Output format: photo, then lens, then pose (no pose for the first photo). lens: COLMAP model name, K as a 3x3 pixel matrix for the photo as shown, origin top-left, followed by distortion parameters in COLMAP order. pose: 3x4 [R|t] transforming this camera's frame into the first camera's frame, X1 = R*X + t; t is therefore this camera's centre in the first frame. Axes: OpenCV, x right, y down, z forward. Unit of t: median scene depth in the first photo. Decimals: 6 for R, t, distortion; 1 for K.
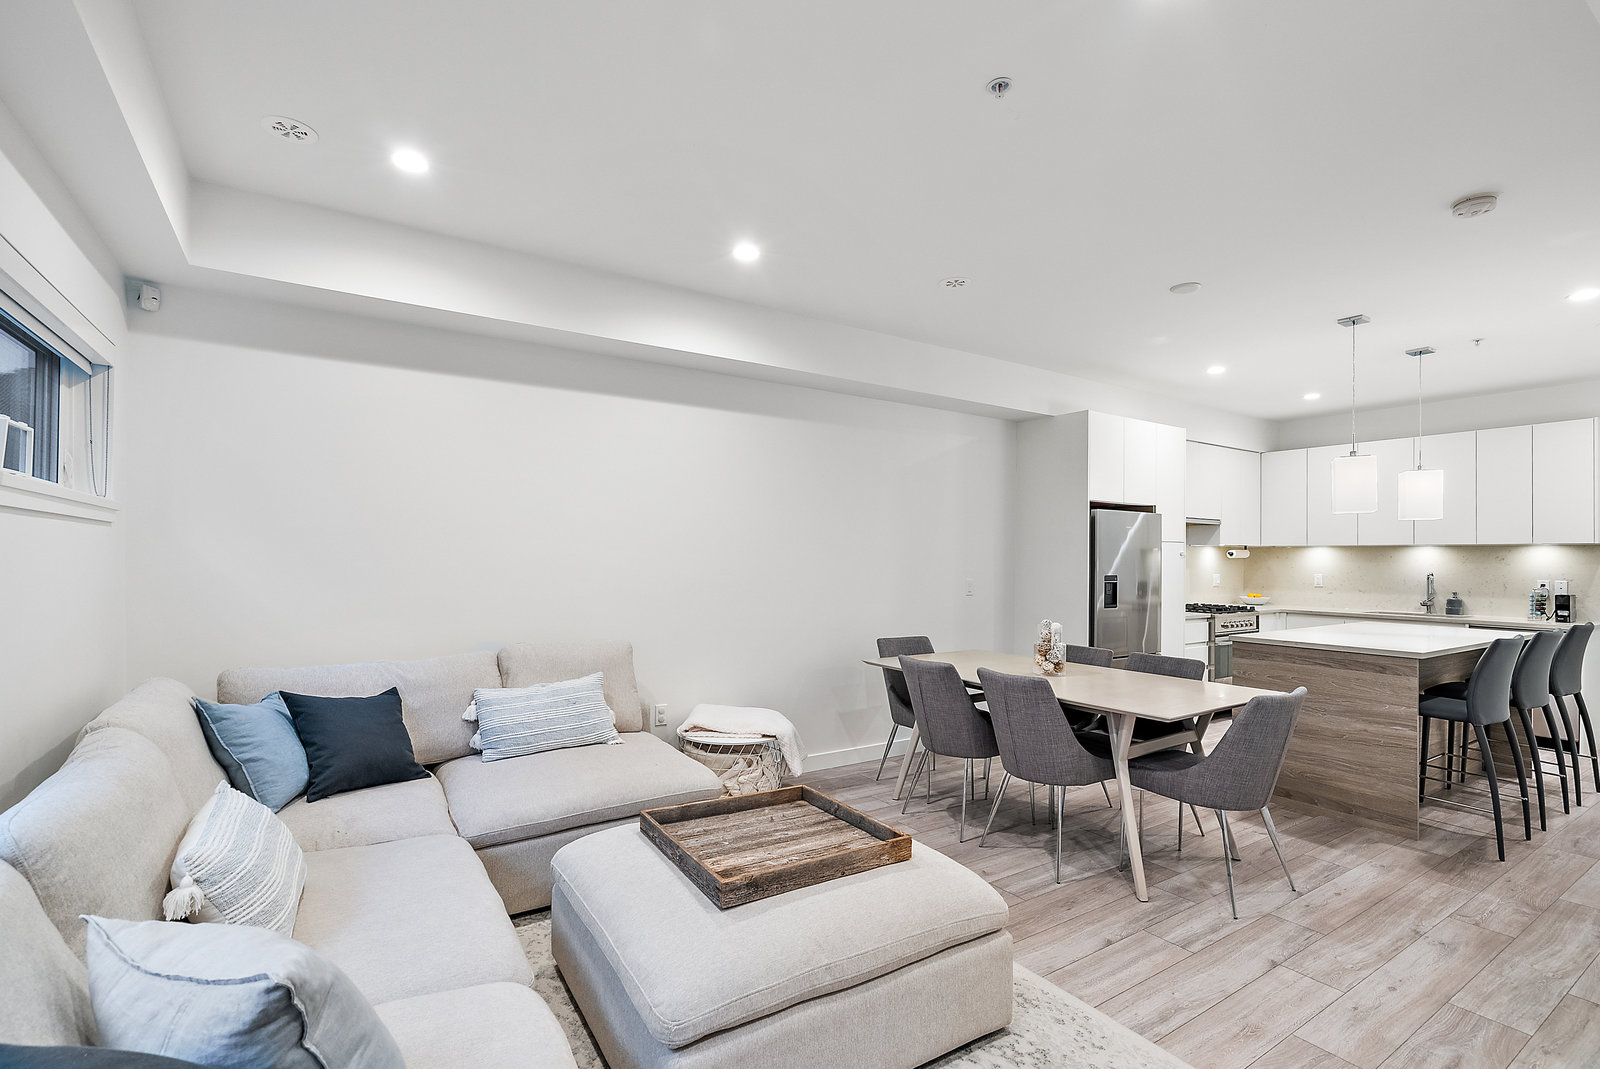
lens RADIAL K [[737.9, 0, 815.0], [0, 737.9, 553.9], [0, 0, 1]] dist [-0.002457, 0.000282]
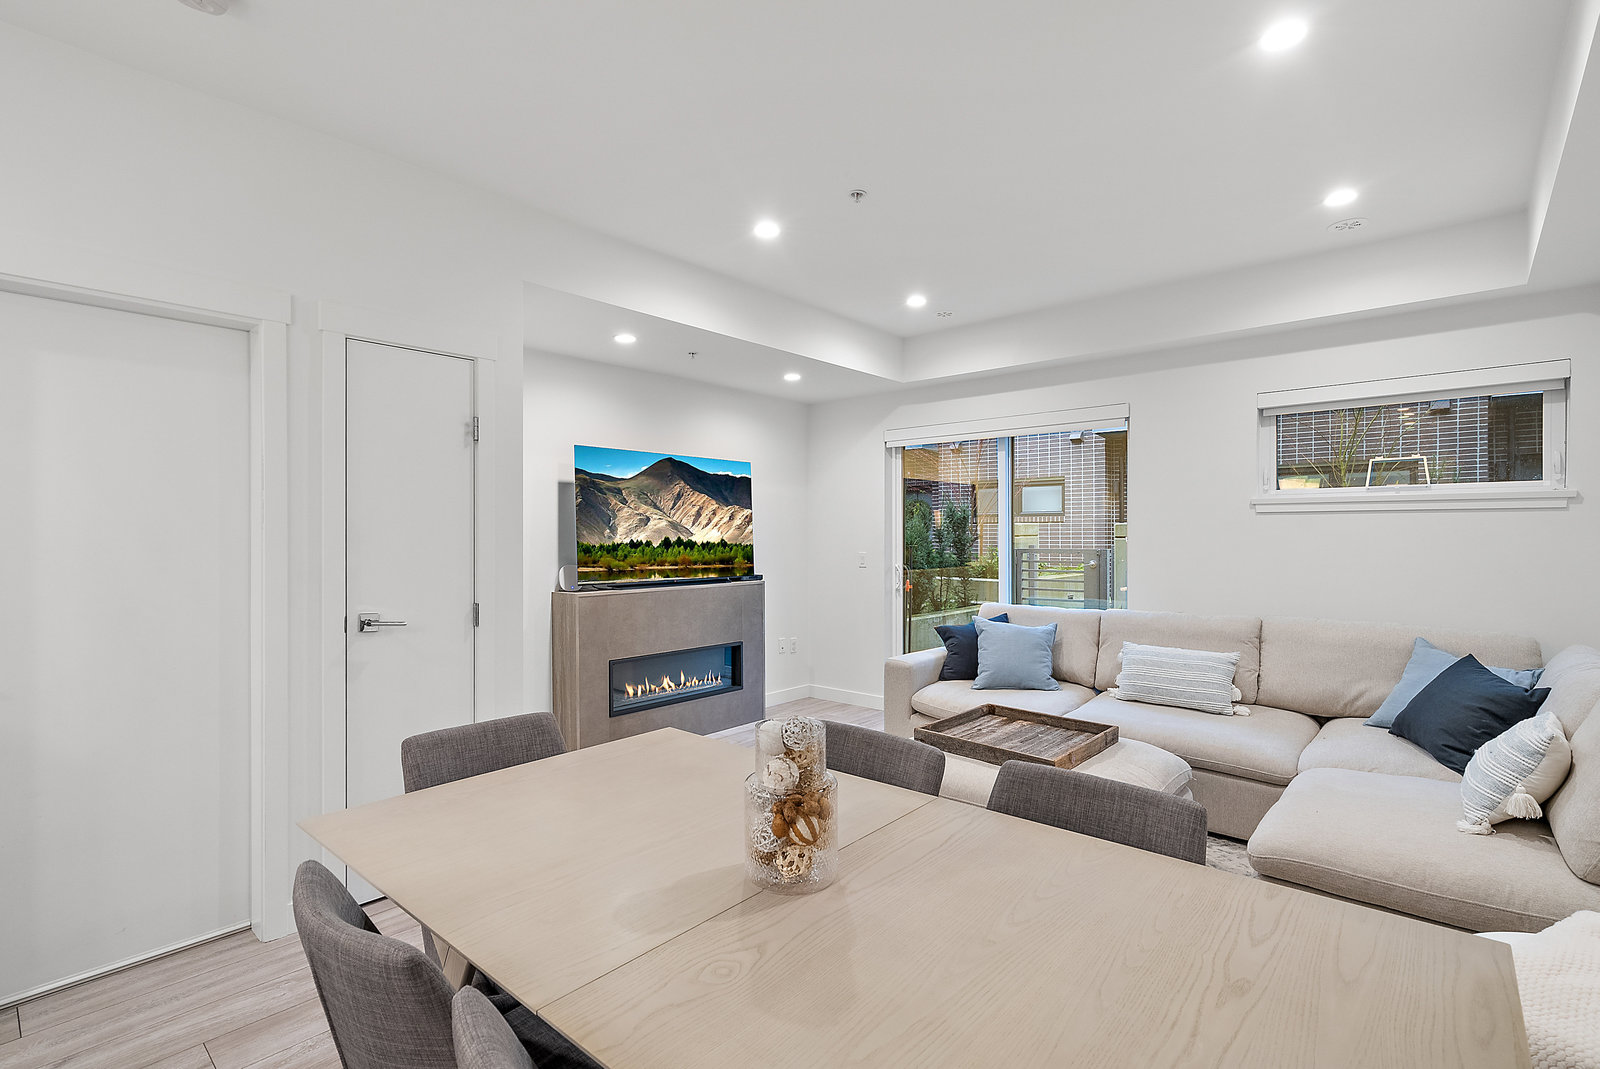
lens RADIAL K [[748.4, 0, 794.9], [0, 748.4, 545.6], [0, 0, 1]] dist [0.002184, 0.000502]
pose [[-0.970255, -0.003959, -0.242051, 0.454363], [-0.006532, 0.999930, 0.009826, 0.011927], [0.241996, 0.011115, -0.970214, 1.511794]]
